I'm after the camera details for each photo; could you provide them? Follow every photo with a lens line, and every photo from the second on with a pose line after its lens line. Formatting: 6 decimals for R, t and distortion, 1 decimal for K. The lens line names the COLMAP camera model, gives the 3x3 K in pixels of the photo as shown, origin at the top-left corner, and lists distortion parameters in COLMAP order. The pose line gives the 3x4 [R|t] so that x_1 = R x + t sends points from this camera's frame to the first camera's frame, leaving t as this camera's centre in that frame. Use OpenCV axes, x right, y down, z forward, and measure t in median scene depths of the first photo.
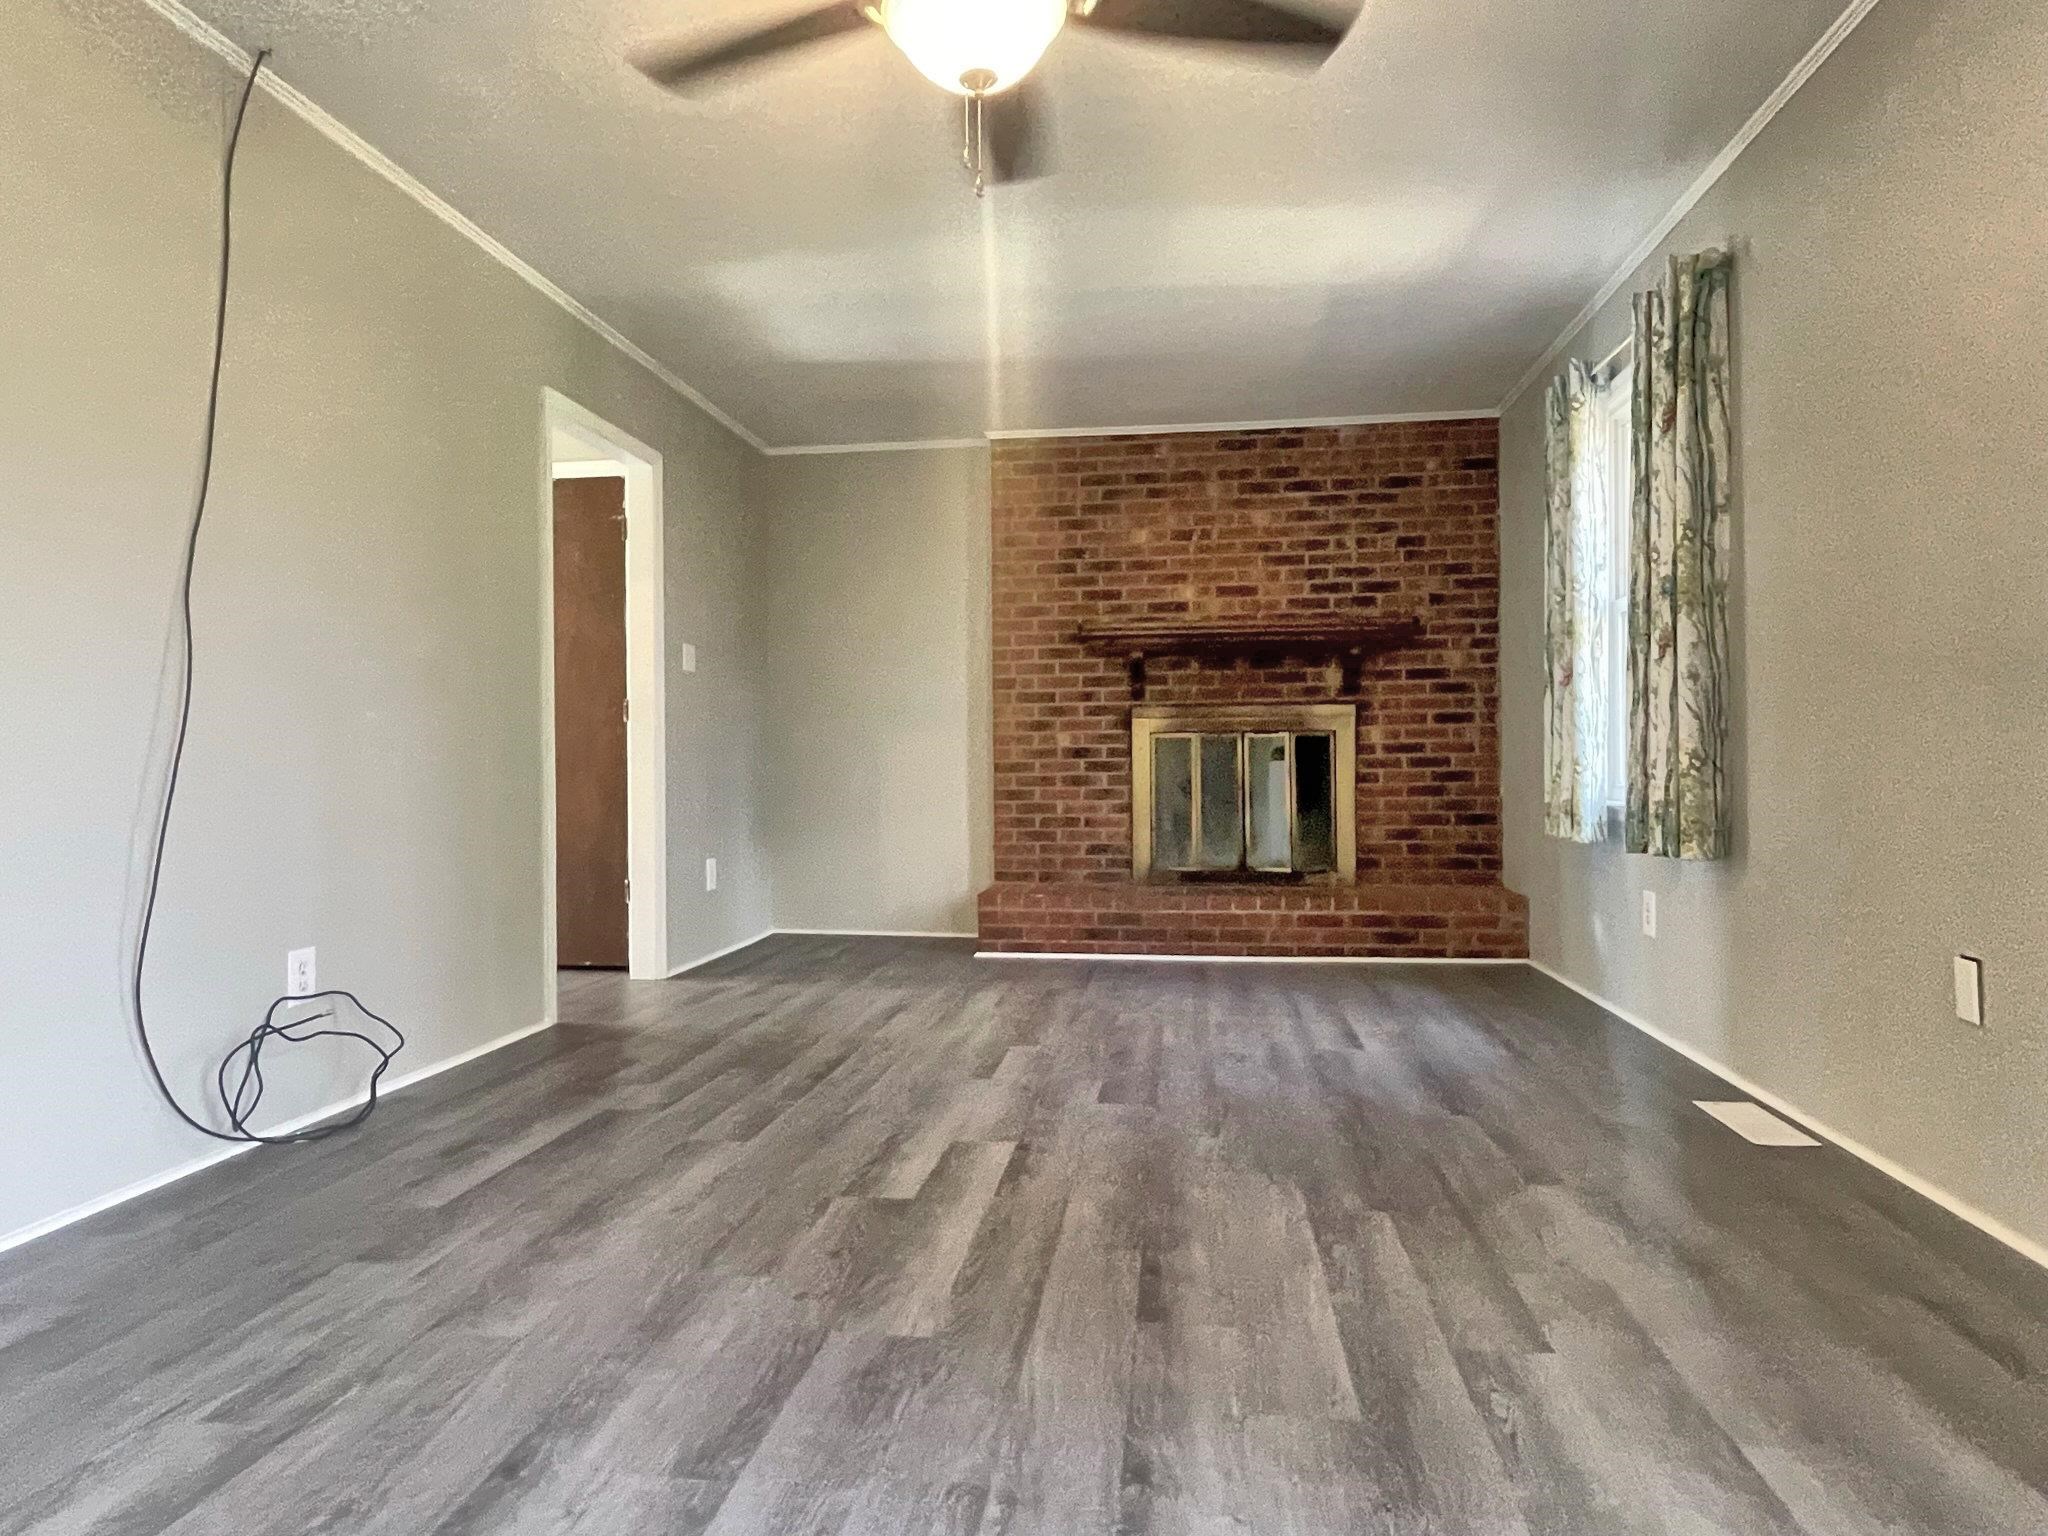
lens RADIAL K [[1205.7, 0, 1007.0], [0, 1205.7, 764.3], [0, 0, 1]] dist [-0.000469, -0.000747]
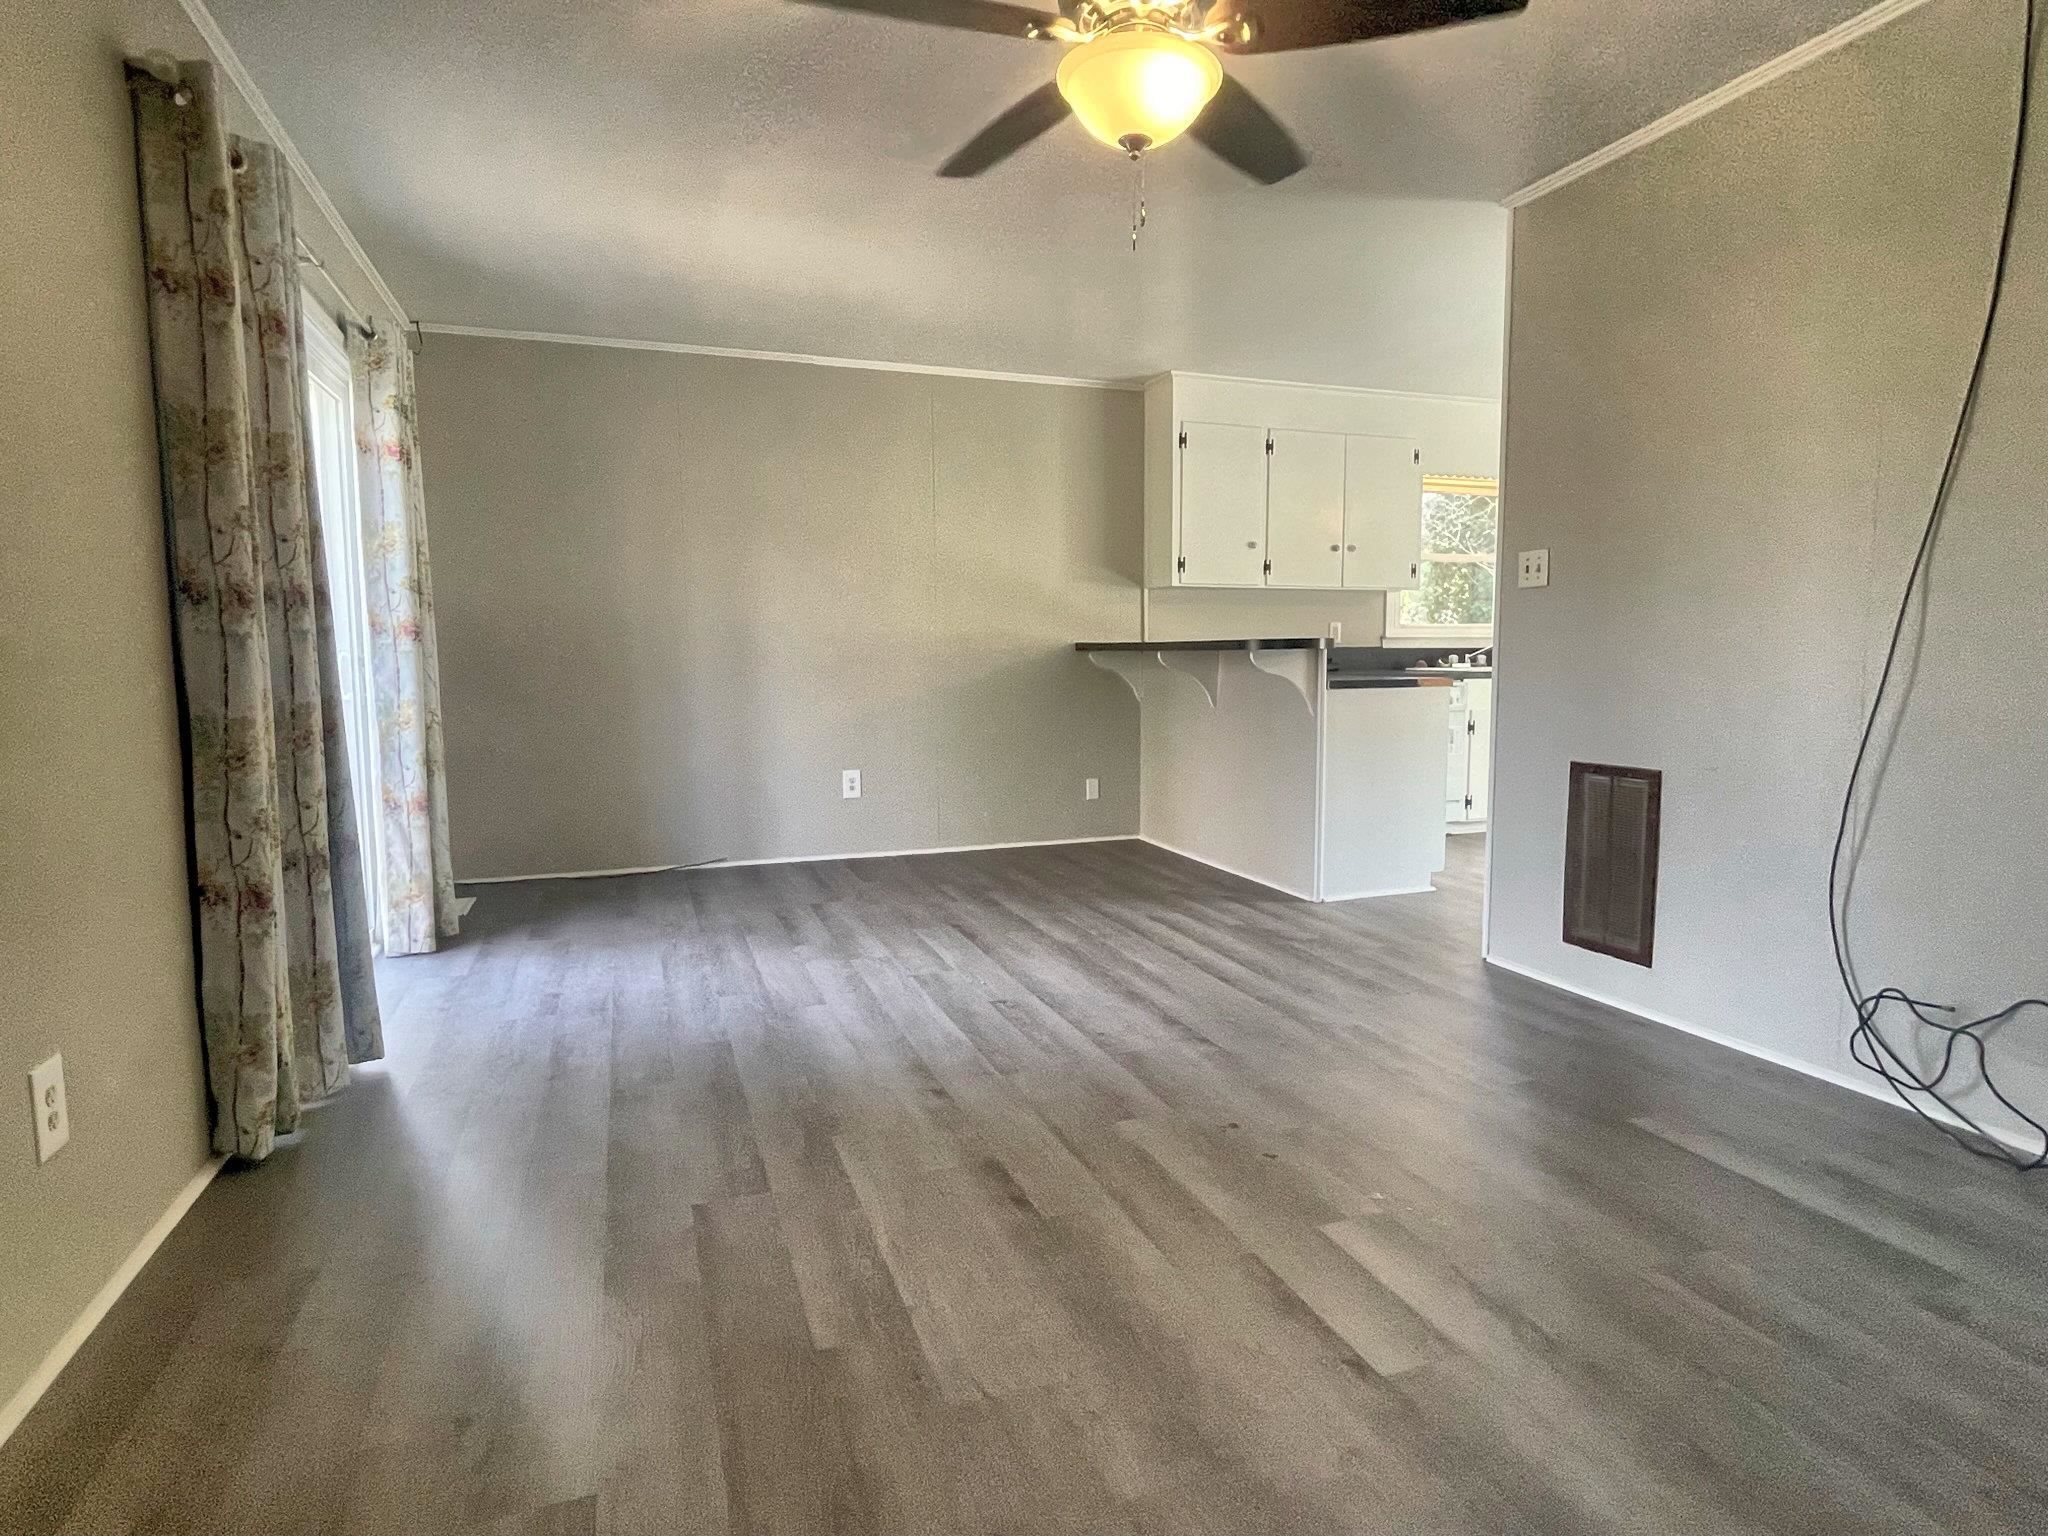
lens RADIAL K [[1101.1, 0, 1027.0], [0, 1101.1, 764.8], [0, 0, 1]] dist [0.001246, -0.002364]
pose [[-0.879261, 0.056828, -0.472938, 0.209582], [0.008693, 0.994607, 0.103350, -0.033302], [0.476261, 0.086761, -0.875013, 0.678422]]
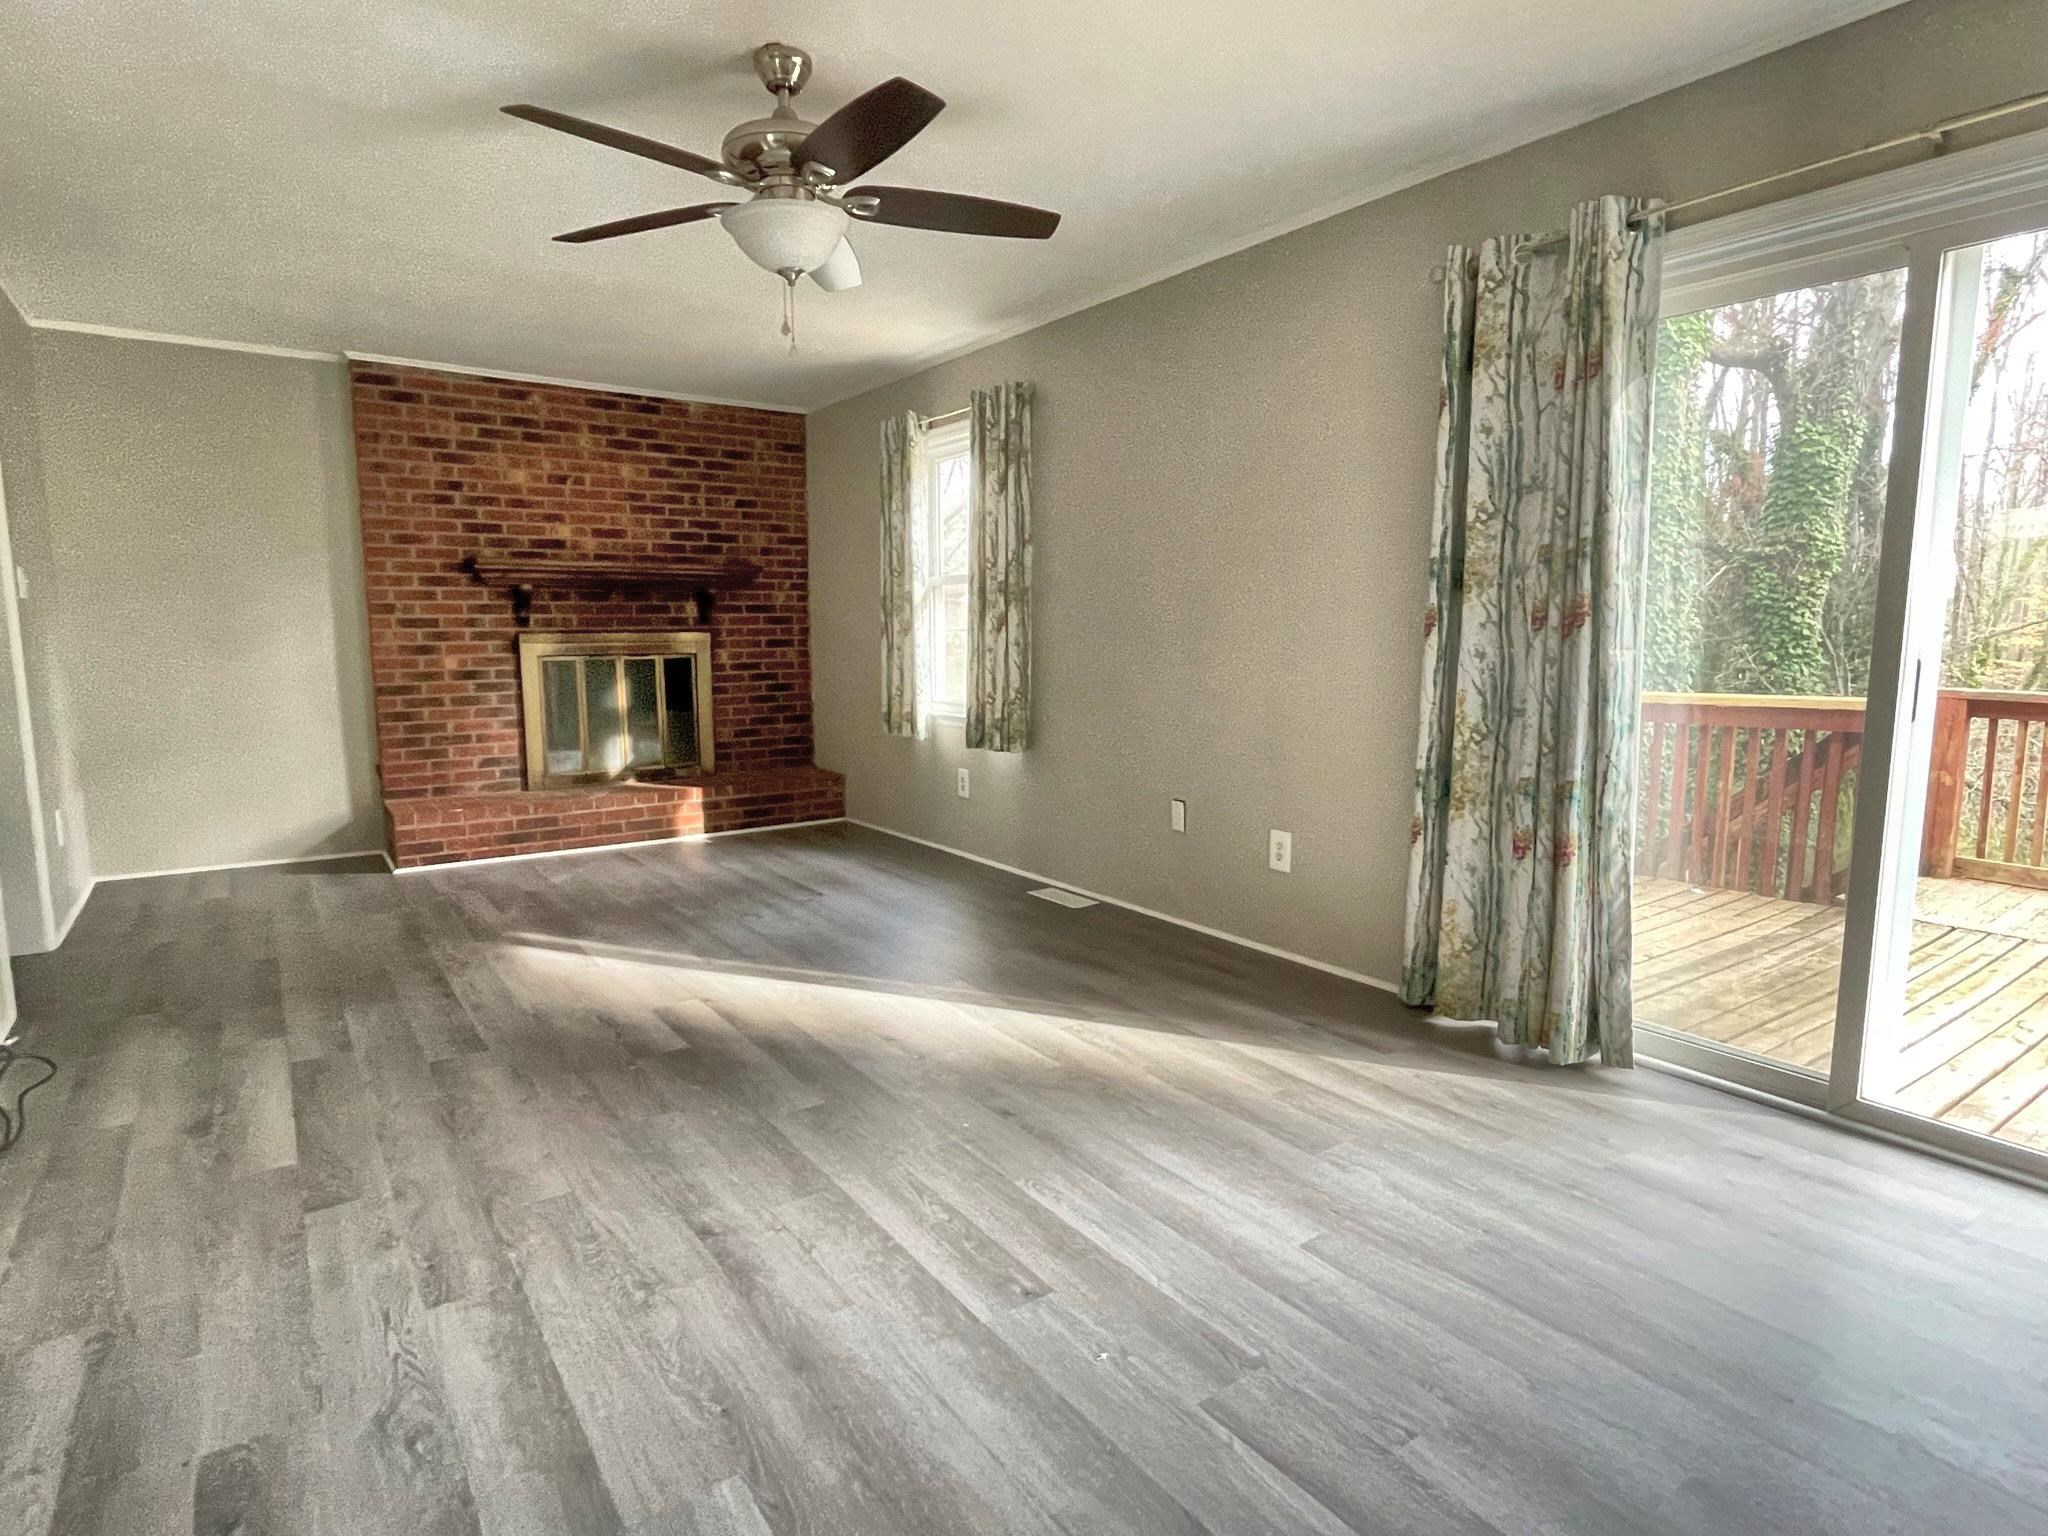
lens RADIAL K [[1101.1, 0, 1036.5], [0, 1101.1, 772.1], [0, 0, 1]] dist [0.001246, -0.002364]
pose [[0.716675, -0.085736, 0.692117, -0.275991], [-0.002635, 0.992075, 0.125622, -0.050462], [-0.697402, -0.091854, 0.710769, -0.069269]]
